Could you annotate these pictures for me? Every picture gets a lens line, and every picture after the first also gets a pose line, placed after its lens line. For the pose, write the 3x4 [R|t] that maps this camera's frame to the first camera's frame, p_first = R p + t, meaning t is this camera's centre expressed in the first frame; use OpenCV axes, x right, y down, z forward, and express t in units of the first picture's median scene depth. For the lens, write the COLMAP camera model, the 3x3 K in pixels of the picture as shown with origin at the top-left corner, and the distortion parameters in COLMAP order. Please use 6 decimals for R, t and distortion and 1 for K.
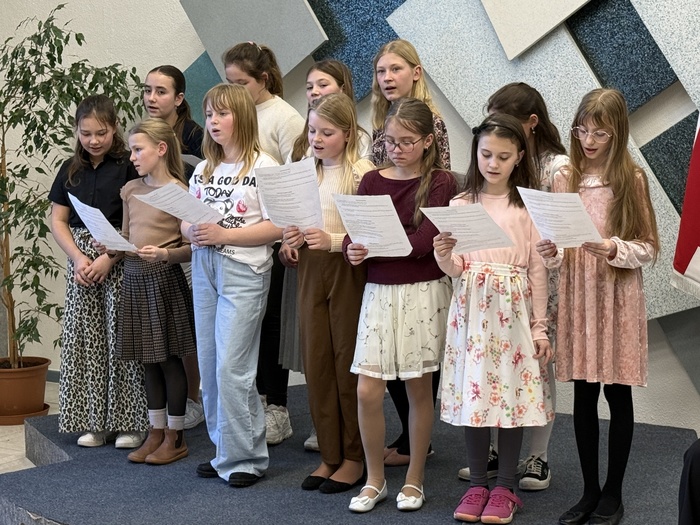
lens RADIAL K [[1599.7, 0, 337.8], [0, 1599.7, 261.1], [0, 0, 1]] dist [0.148941, 0.000000]
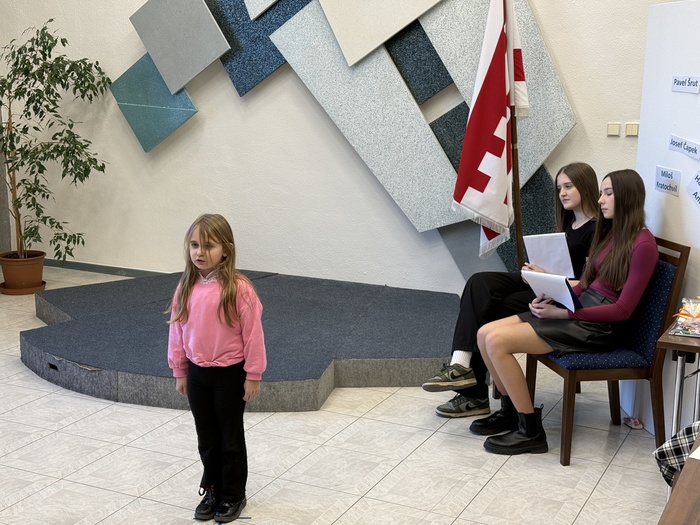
lens RADIAL K [[985.3, 0, 347.2], [0, 985.3, 261.5], [0, 0, 1]] dist [0.134148, 0.000000]
pose [[0.986972, -0.007601, 0.160714, -0.048981], [-0.006079, 0.996408, 0.084460, -0.013076], [-0.160779, -0.084337, 0.983381, 0.012361]]
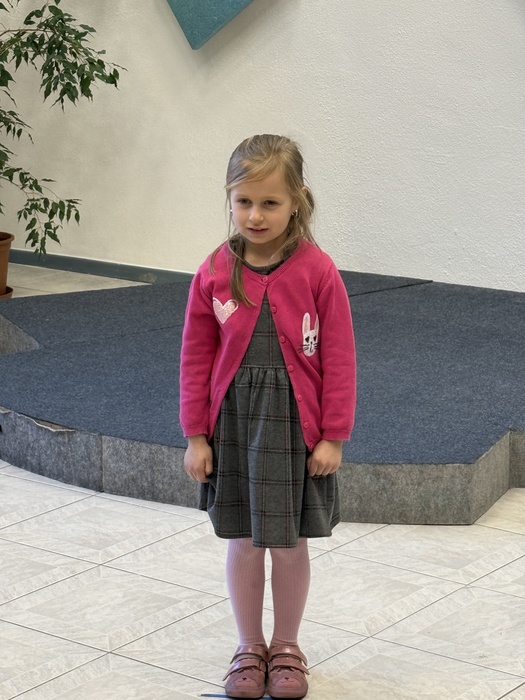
lens RADIAL K [[1871.7, 0, 280.0], [0, 1871.7, 343.3], [0, 0, 1]] dist [0.154619, 0.000000]
pose [[0.999484, 0.016183, -0.027764, -0.010978], [-0.013190, 0.994409, 0.104774, 0.013294], [0.029304, -0.104354, 0.994108, 0.019073]]
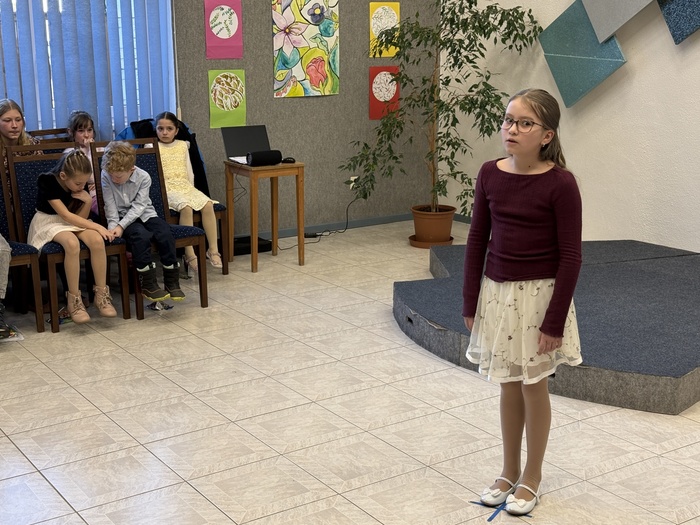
lens RADIAL K [[1015.6, 0, 345.0], [0, 1015.6, 268.8], [0, 0, 1]] dist [0.134561, 0.000000]
pose [[0.938432, 0.100263, -0.330595, 0.047450], [-0.058187, 0.989160, 0.134823, -0.005728], [0.340529, -0.107286, 0.934093, 0.064895]]
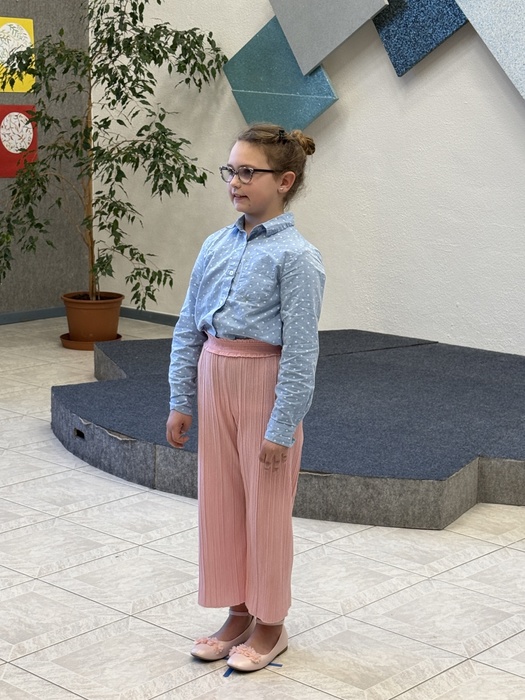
lens RADIAL K [[1348.5, 0, 263.1], [0, 1348.5, 352.7], [0, 0, 1]] dist [0.145201, 0.000000]
pose [[0.992804, 0.058341, -0.104575, 0.018774], [-0.050695, 0.995944, 0.074338, 0.027456], [0.108488, -0.068502, 0.991735, 0.078445]]
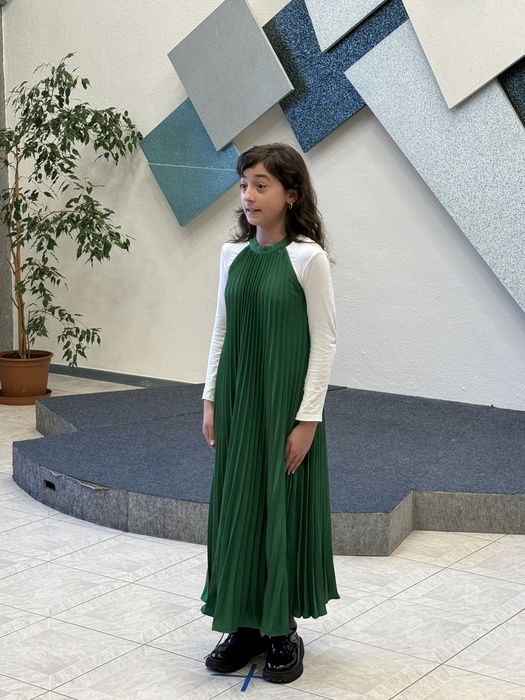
lens RADIAL K [[1307.6, 0, 261.4], [0, 1307.6, 348.8], [0, 0, 1]] dist [0.145149, 0.000000]
pose [[0.999603, 0.025315, 0.012388, -0.035836], [-0.025779, 0.998913, 0.038832, 0.016721], [-0.011391, -0.039136, 0.999169, 0.013858]]
